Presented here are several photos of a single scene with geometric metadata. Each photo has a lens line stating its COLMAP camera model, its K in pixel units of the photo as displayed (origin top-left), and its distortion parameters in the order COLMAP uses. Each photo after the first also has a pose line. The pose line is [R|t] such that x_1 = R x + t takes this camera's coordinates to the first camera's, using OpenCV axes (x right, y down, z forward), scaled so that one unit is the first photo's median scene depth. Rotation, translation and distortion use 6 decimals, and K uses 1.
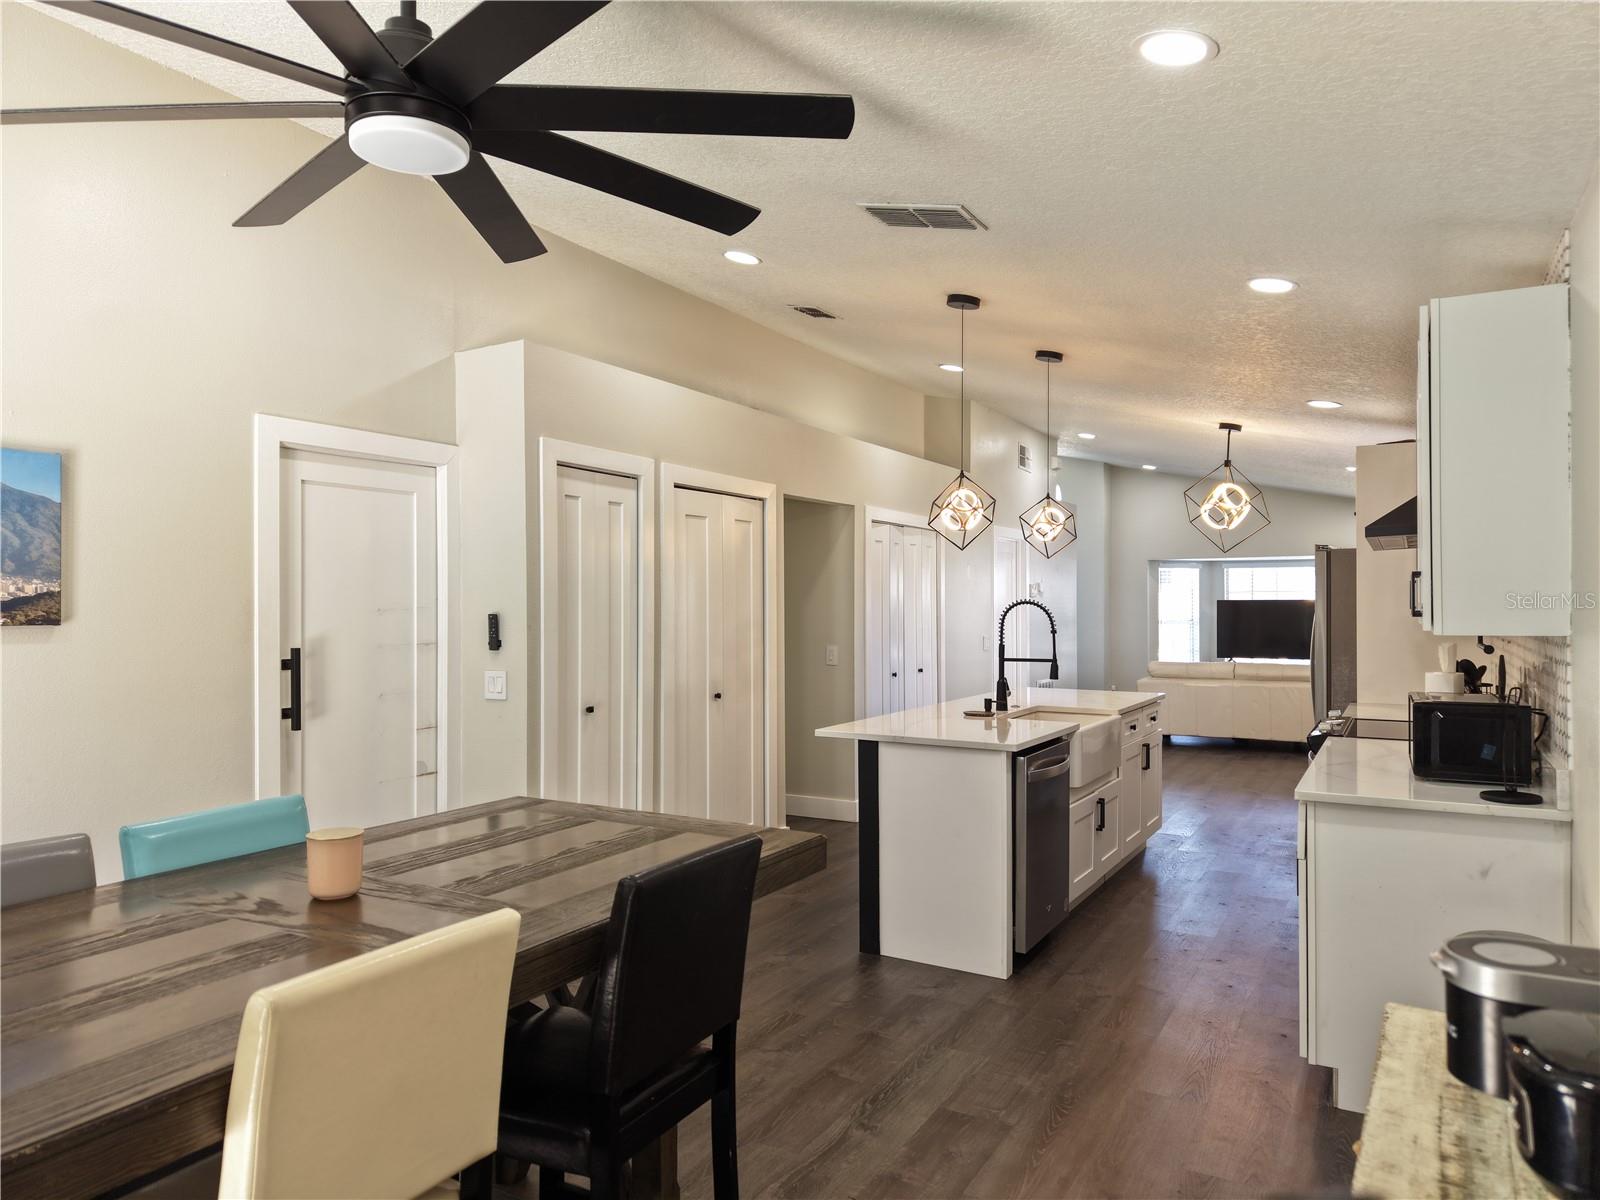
lens RADIAL K [[1070.4, 0, 798.0], [0, 1070.4, 600.0], [0, 0, 1]] dist [0.035299, -0.030668]
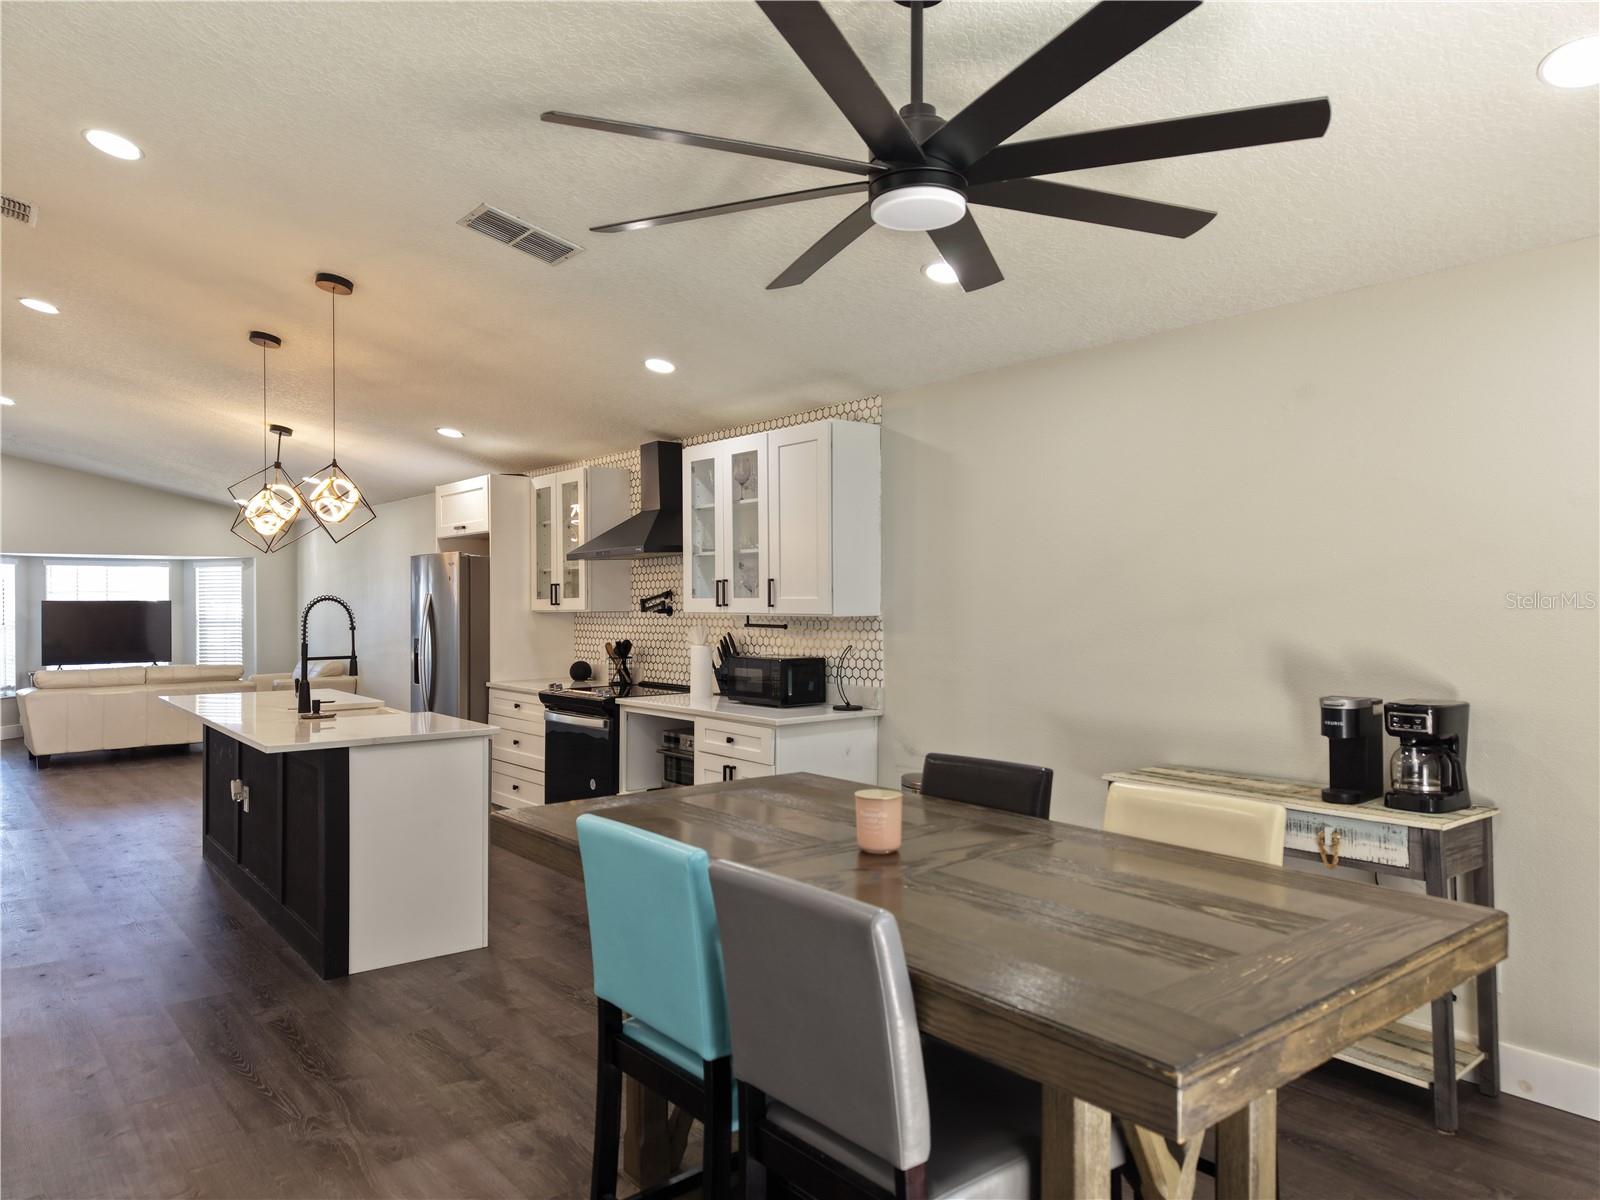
lens RADIAL K [[1070.4, 0, 804.0], [0, 1070.4, 599.6], [0, 0, 1]] dist [0.035299, -0.030668]
pose [[0.348476, 0.003745, 0.937310, -0.771848], [0.000122, 0.999992, -0.004040, 0.009567], [-0.937318, 0.001522, 0.348473, 0.353172]]
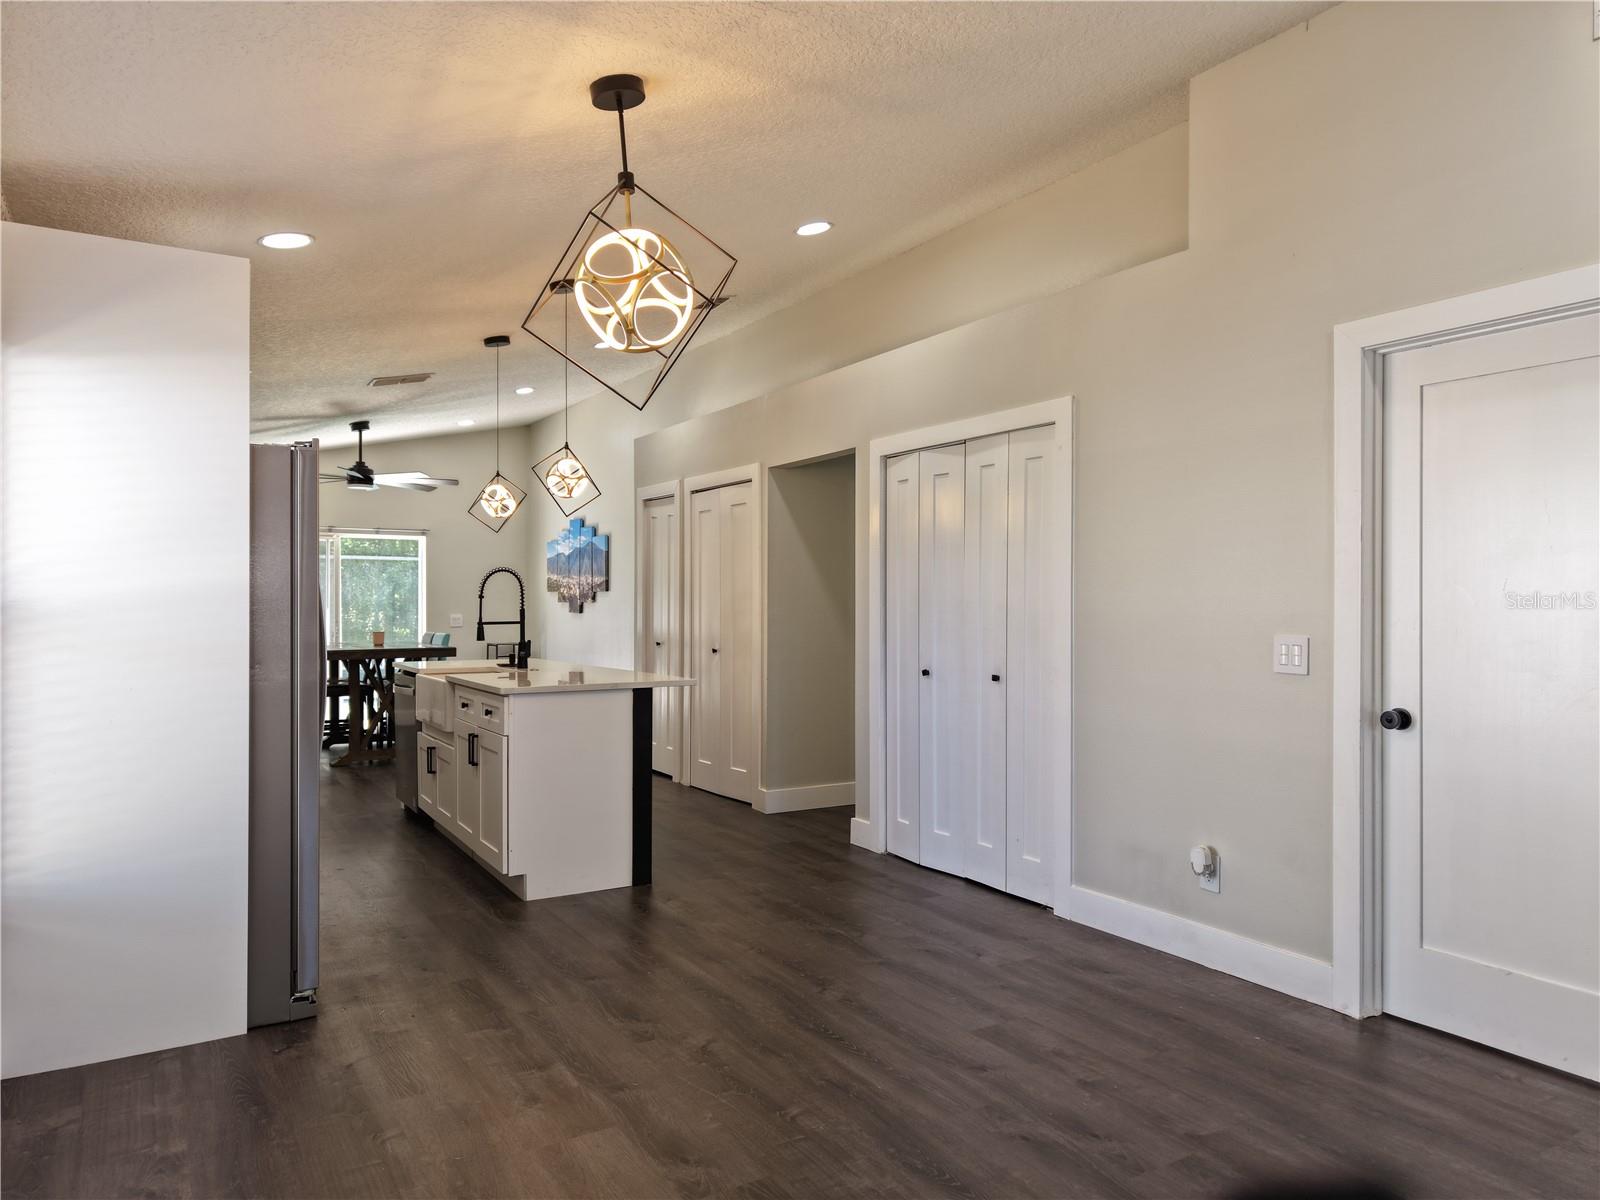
lens RADIAL K [[1070.4, 0, 795.5], [0, 1070.4, 607.6], [0, 0, 1]] dist [0.035299, -0.030668]
pose [[-0.464789, 0.001536, -0.885420, 1.301644], [0.002370, 0.999997, 0.000491, 0.052887], [0.885418, -0.001870, -0.464792, 2.187803]]
